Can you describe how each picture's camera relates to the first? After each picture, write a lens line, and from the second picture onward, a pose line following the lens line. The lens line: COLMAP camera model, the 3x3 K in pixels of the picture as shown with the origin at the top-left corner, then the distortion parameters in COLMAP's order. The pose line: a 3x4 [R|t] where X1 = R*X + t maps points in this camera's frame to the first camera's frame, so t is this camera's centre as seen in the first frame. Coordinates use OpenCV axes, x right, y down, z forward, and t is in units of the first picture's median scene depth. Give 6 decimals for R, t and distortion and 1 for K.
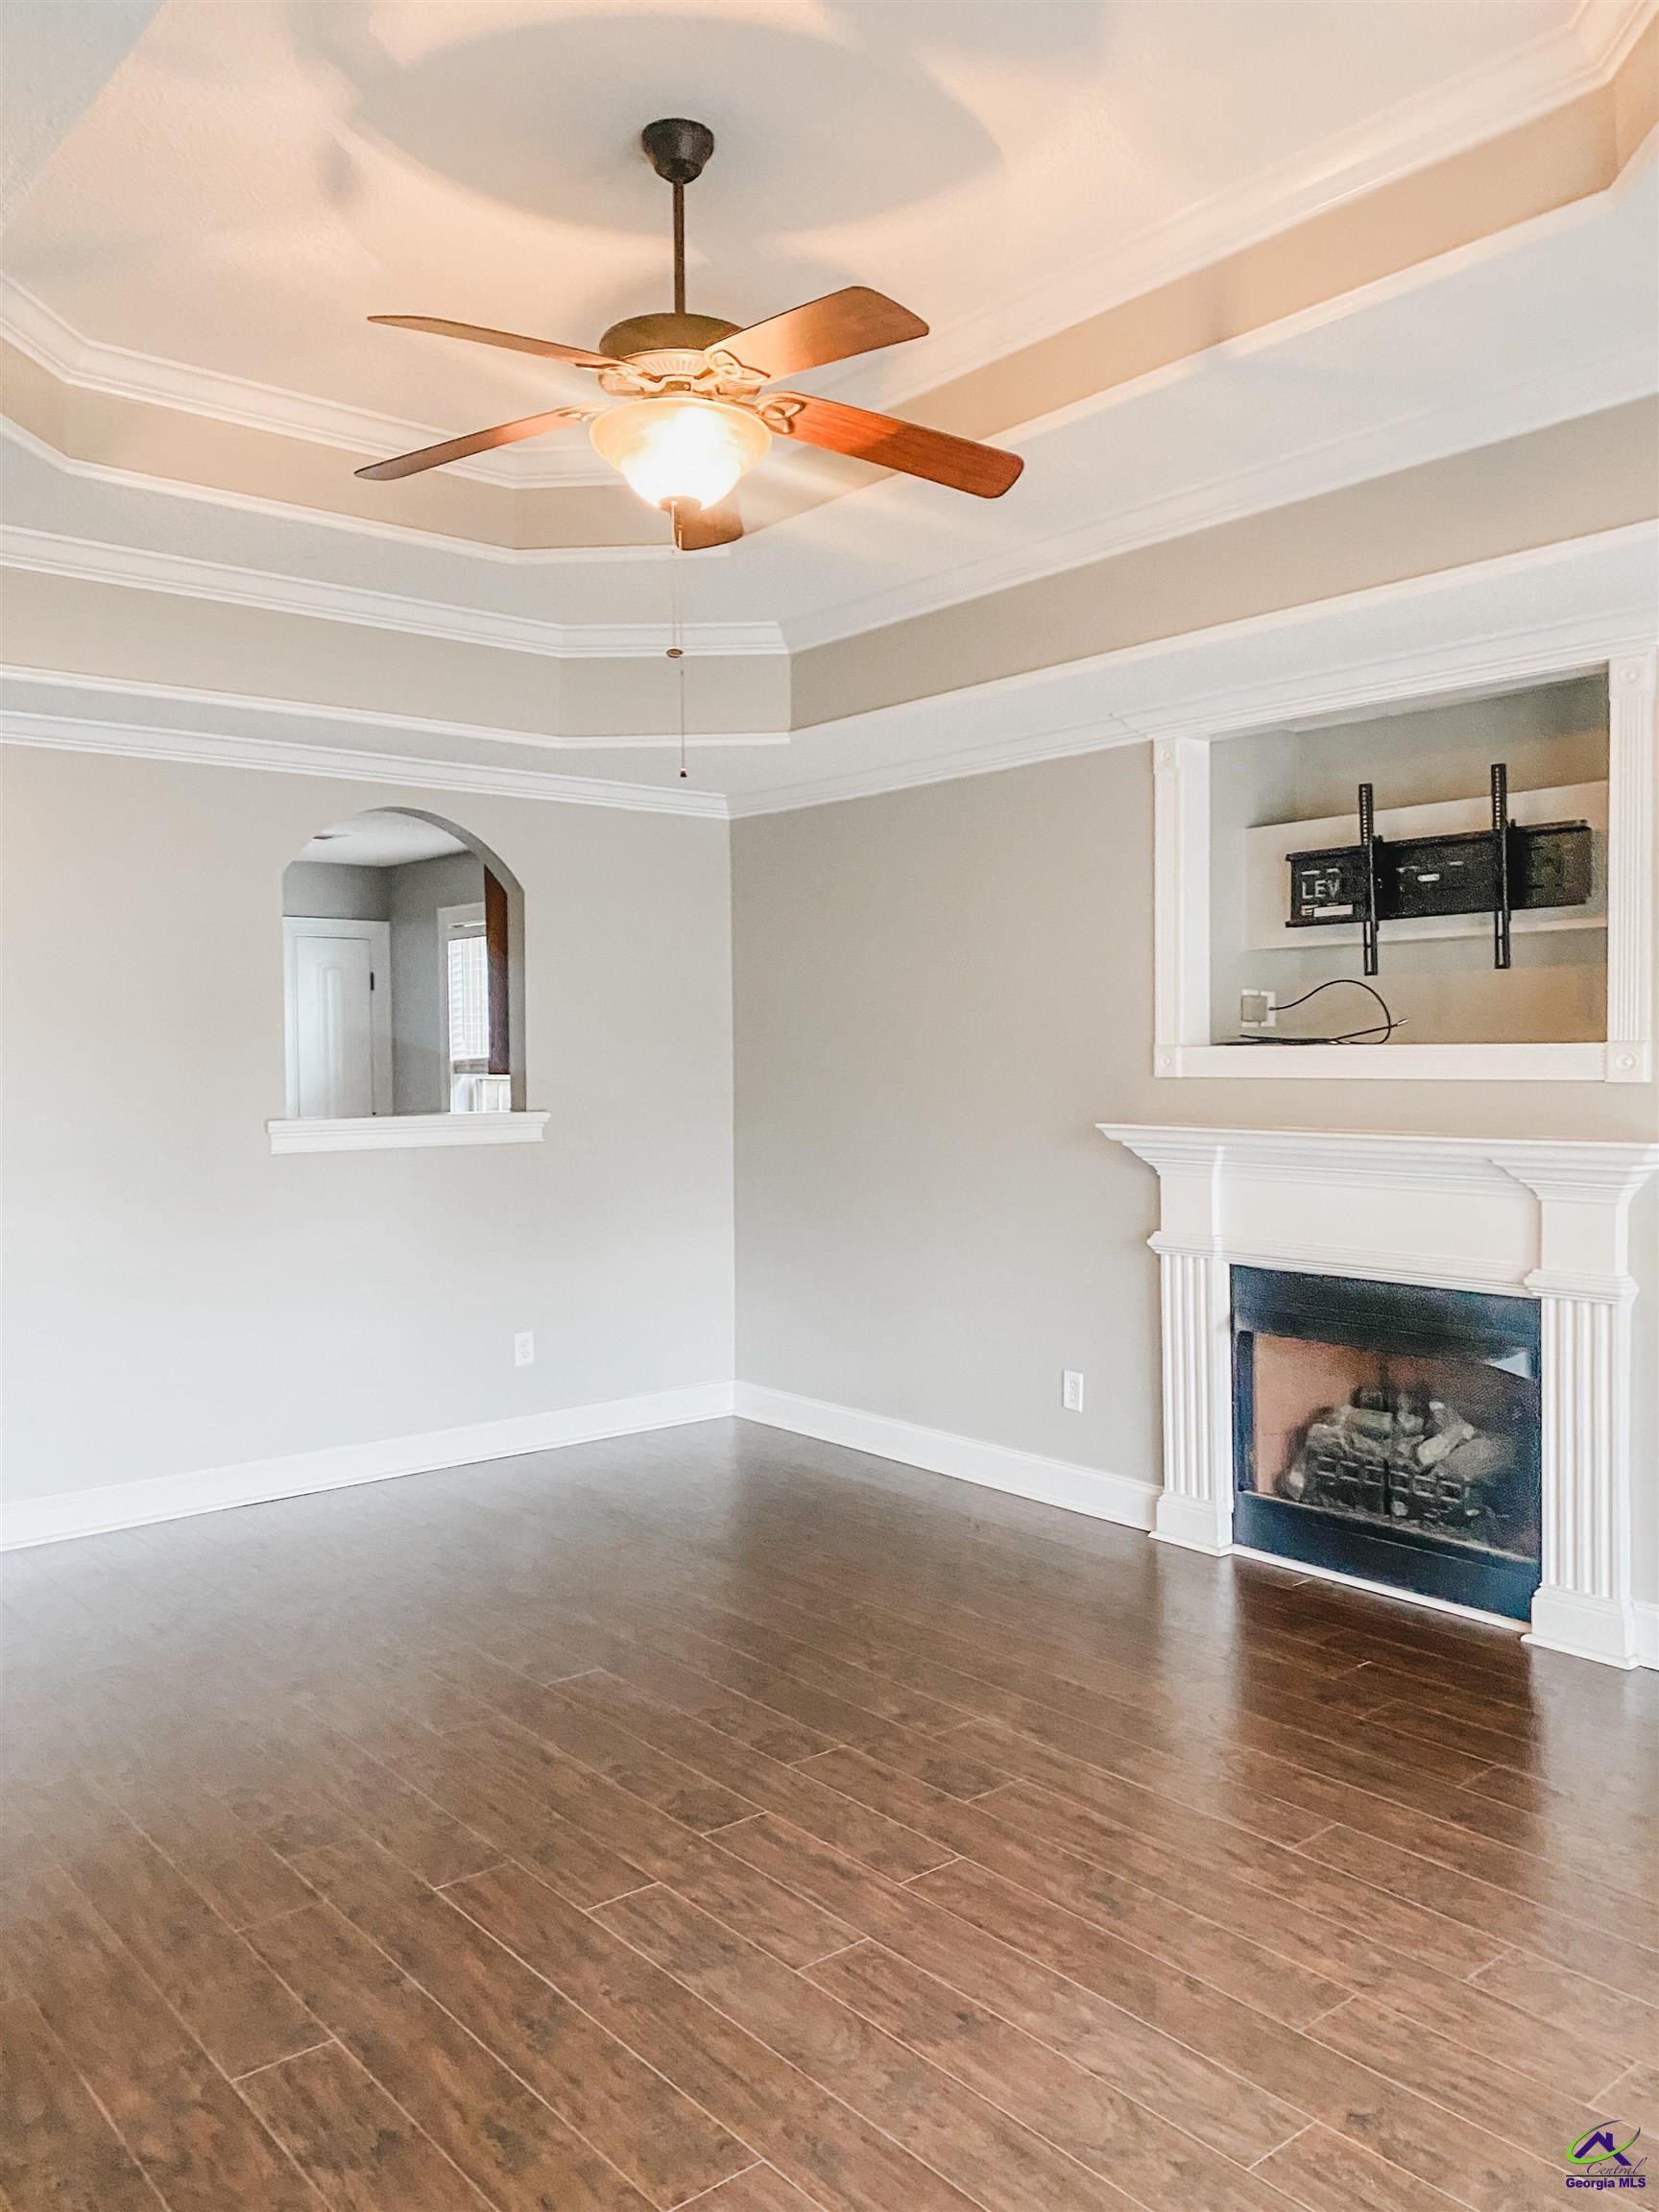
lens RADIAL K [[1677.4, 0, 813.9], [0, 1677.4, 1093.2], [0, 0, 1]] dist [0.023808, -0.022192]
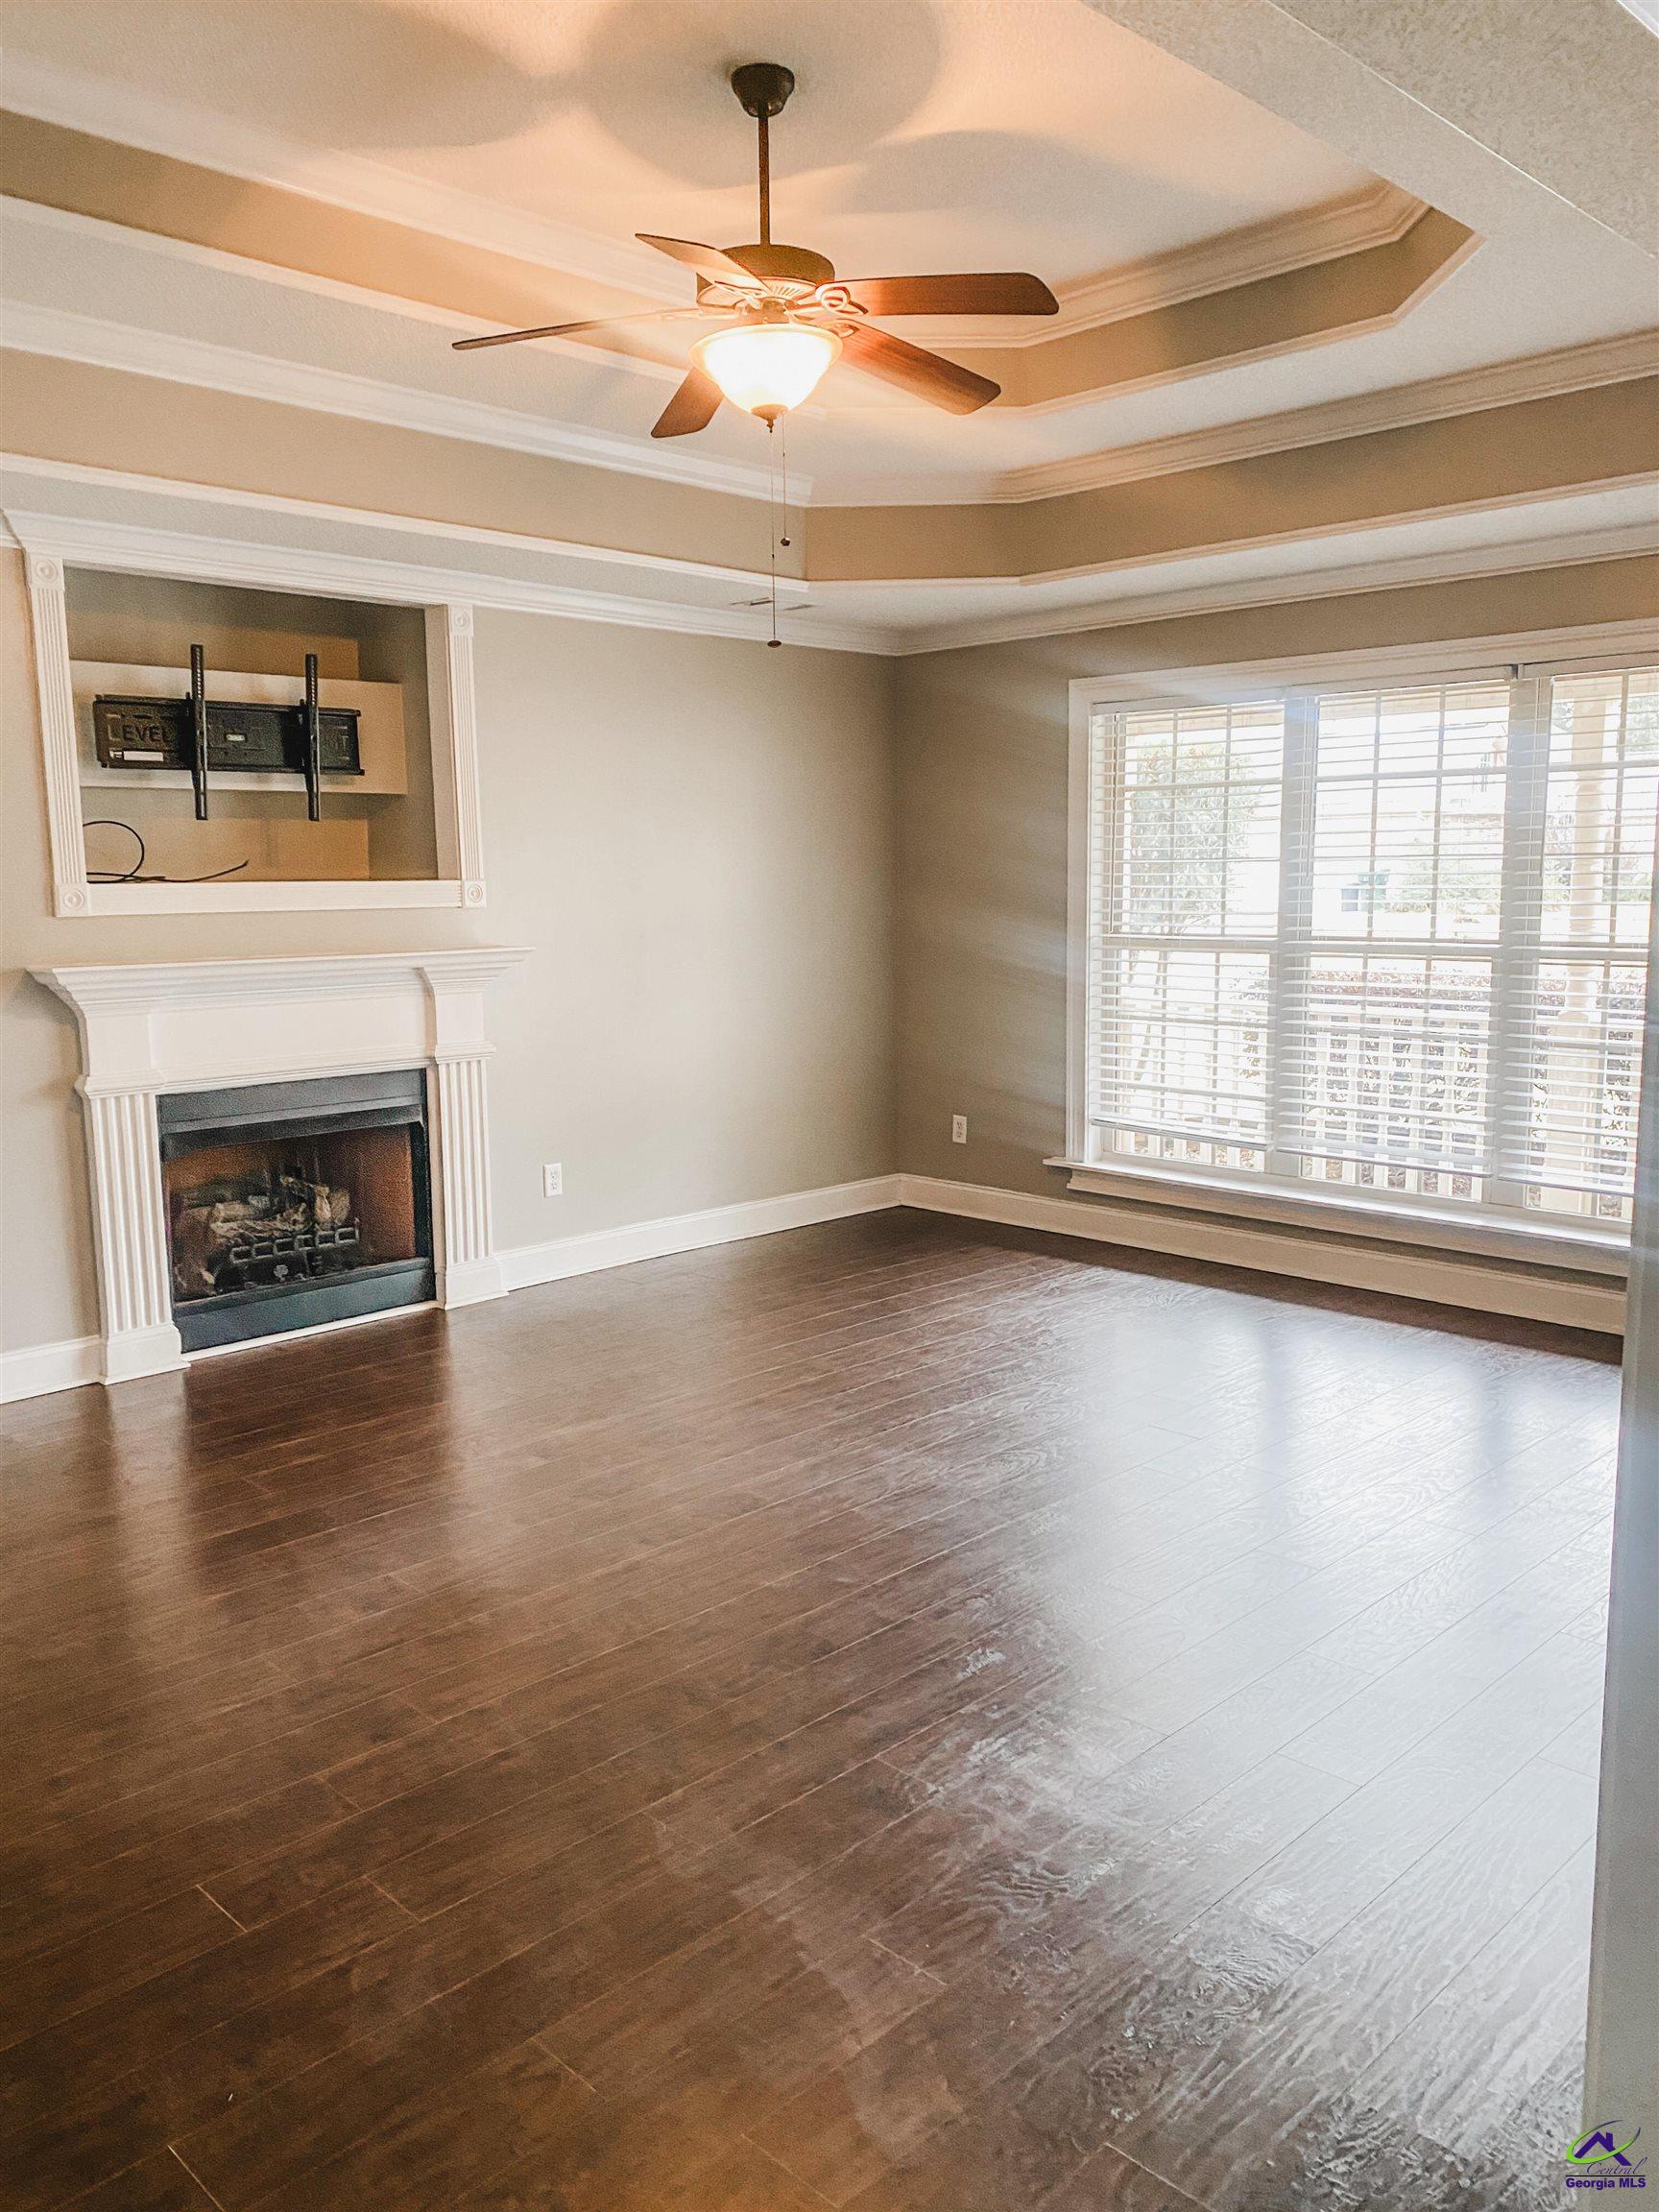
lens RADIAL K [[1677.4, 0, 813.8], [0, 1677.4, 1108.8], [0, 0, 1]] dist [0.023808, -0.022192]
pose [[-0.098972, -0.123776, 0.987362, -0.845341], [0.037085, 0.991086, 0.127960, -0.007832], [-0.994399, 0.049281, -0.093500, 0.712026]]
